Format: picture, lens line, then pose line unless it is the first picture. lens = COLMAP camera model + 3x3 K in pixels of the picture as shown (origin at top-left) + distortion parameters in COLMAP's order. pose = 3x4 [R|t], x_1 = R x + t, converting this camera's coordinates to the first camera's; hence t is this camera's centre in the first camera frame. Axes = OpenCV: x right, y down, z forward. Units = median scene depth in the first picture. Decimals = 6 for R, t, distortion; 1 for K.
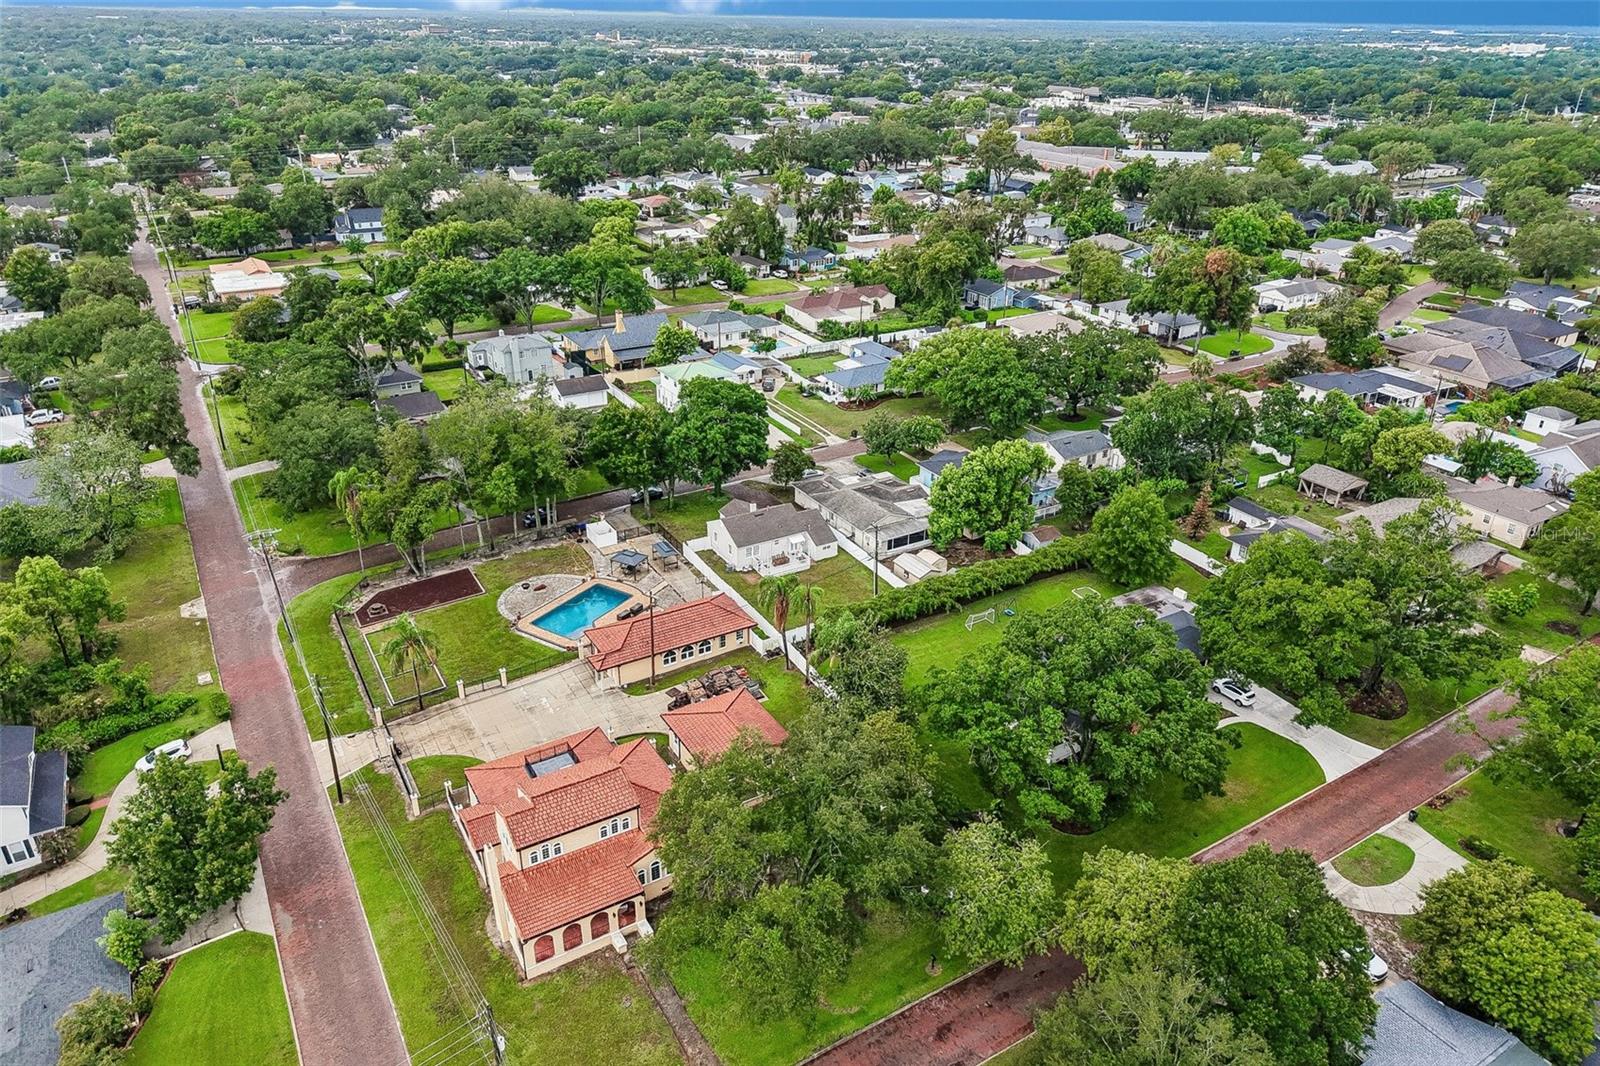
lens RADIAL K [[1069.0, 0, 802.8], [0, 1069.0, 536.8], [0, 0, 1]] dist [0.014750, -0.018341]
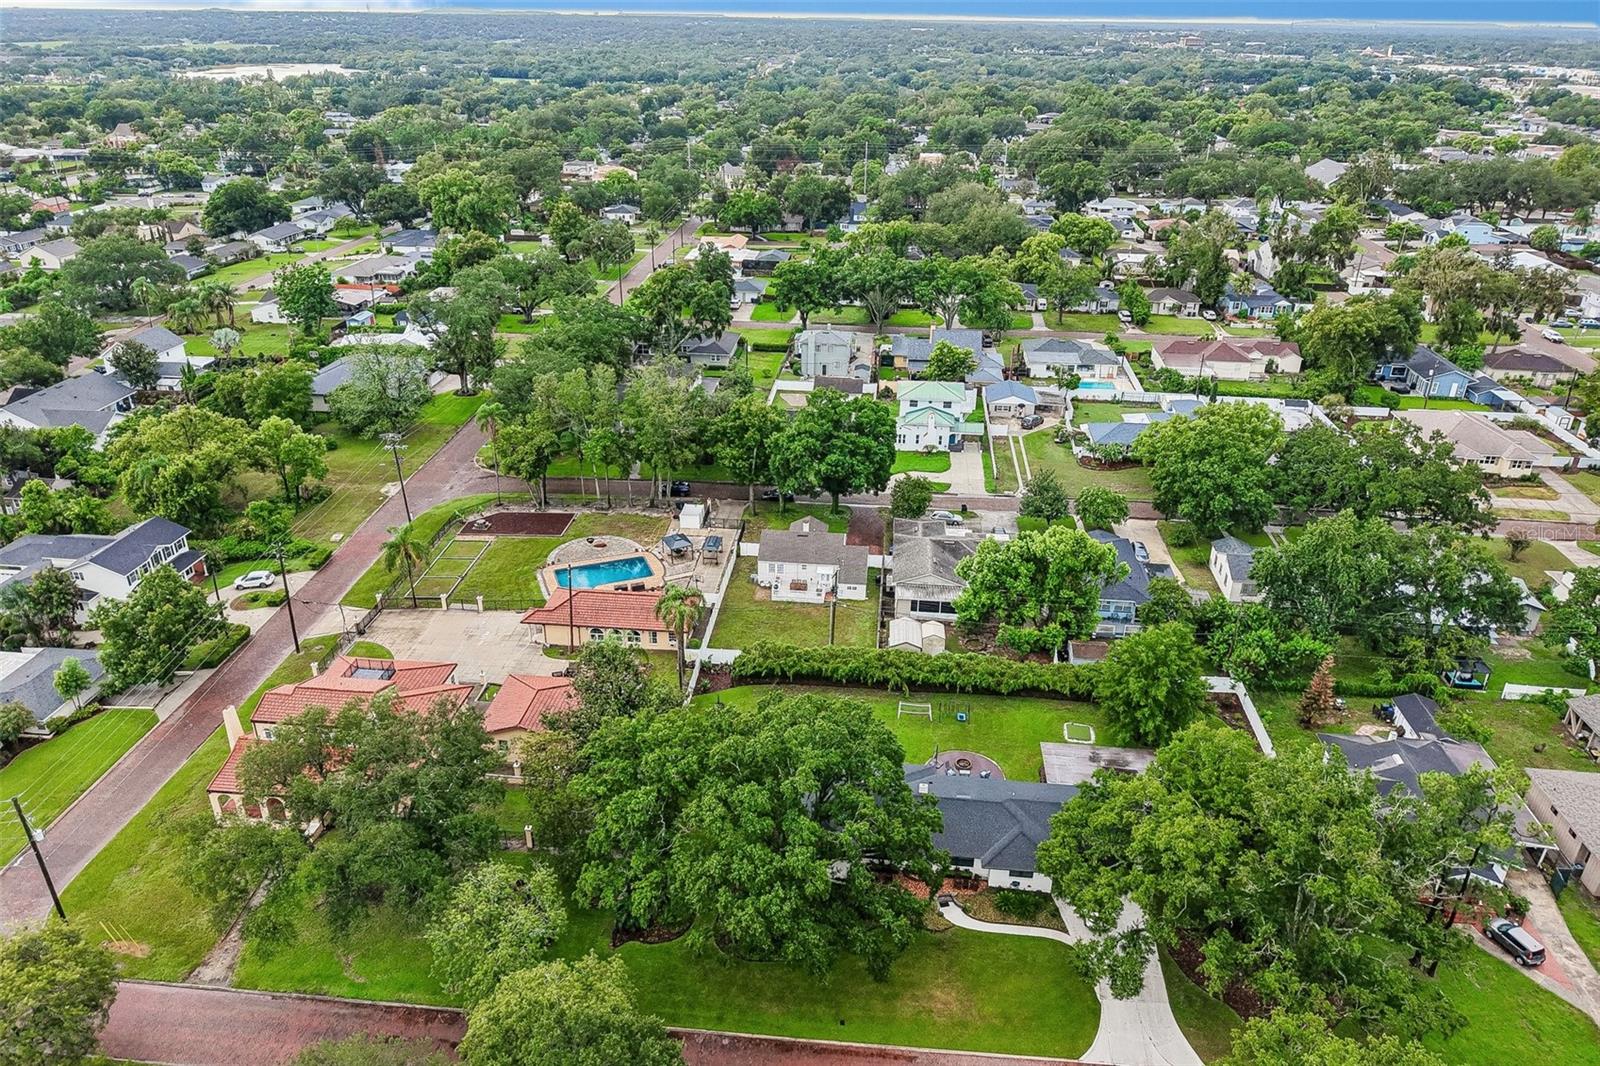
lens RADIAL K [[1069.0, 0, 796.8], [0, 1069.0, 530.0], [0, 0, 1]] dist [0.014750, -0.018341]
pose [[0.796312, 0.255601, -0.548230, 0.466534], [-0.264421, 0.962245, 0.064551, -0.083652], [0.544030, 0.093561, 0.833833, 0.188592]]
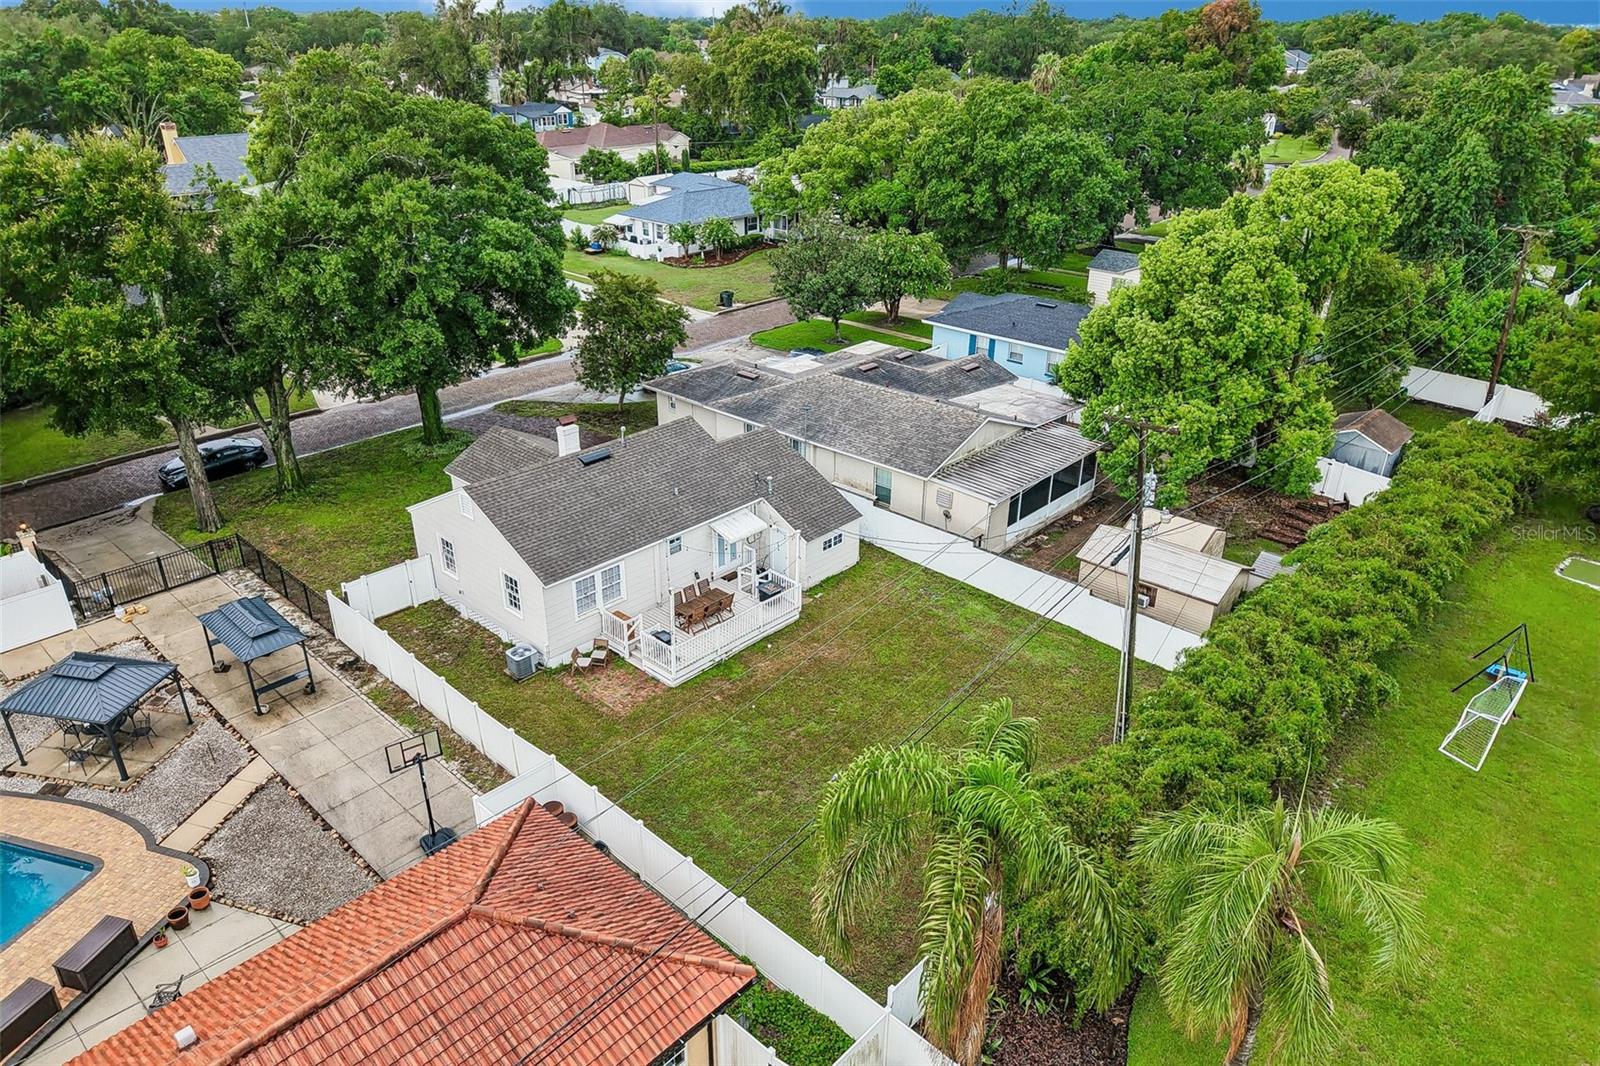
lens RADIAL K [[1069.0, 0, 798.0], [0, 1069.0, 532.7], [0, 0, 1]] dist [0.014750, -0.018341]
pose [[0.960961, -0.124794, 0.246940, -0.060474], [0.125614, 0.992000, 0.012494, 0.002200], [-0.246524, 0.019013, 0.968950, 0.687004]]
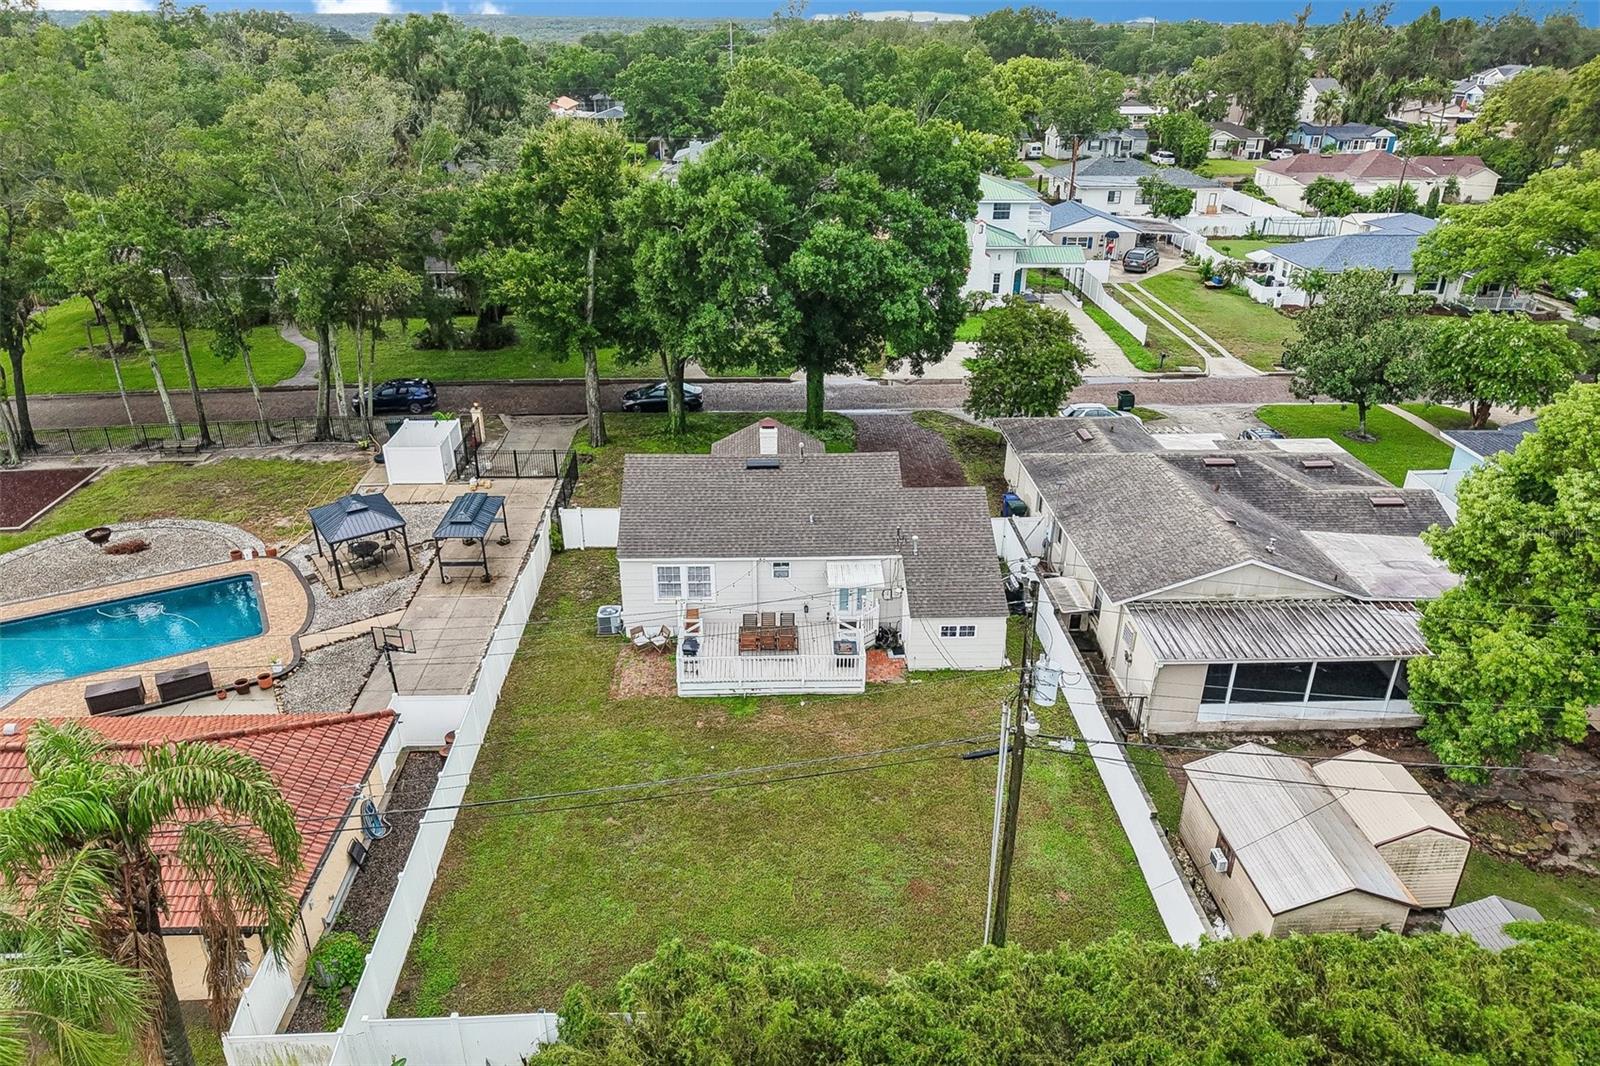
lens RADIAL K [[1069.0, 0, 803.1], [0, 1069.0, 530.3], [0, 0, 1]] dist [0.014750, -0.018341]
pose [[0.875825, 0.198267, -0.440024, 0.096716], [-0.206054, 0.978063, 0.030569, -0.014079], [0.436432, 0.063895, 0.897466, 0.723229]]
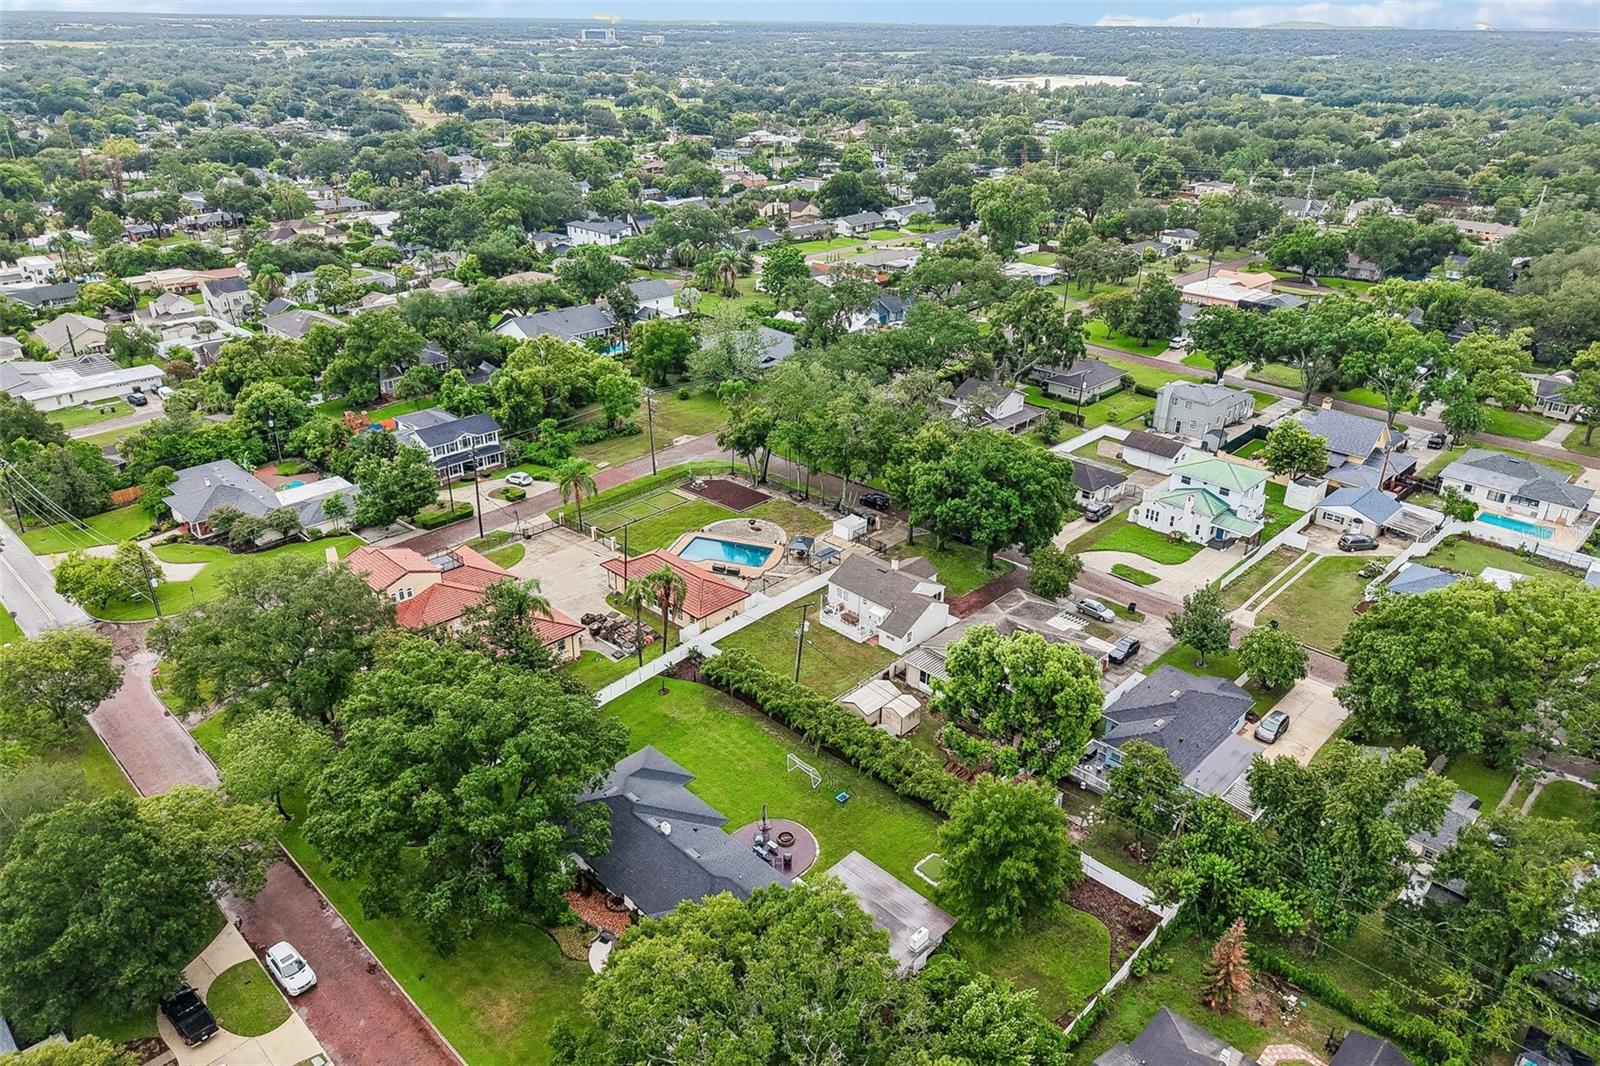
lens RADIAL K [[1069.0, 0, 795.8], [0, 1069.0, 530.2], [0, 0, 1]] dist [0.014750, -0.018341]
pose [[0.238373, 0.405175, -0.882616, 0.704265], [-0.432622, 0.857963, 0.277017, -0.261015], [0.869492, 0.315806, 0.379803, 0.564537]]
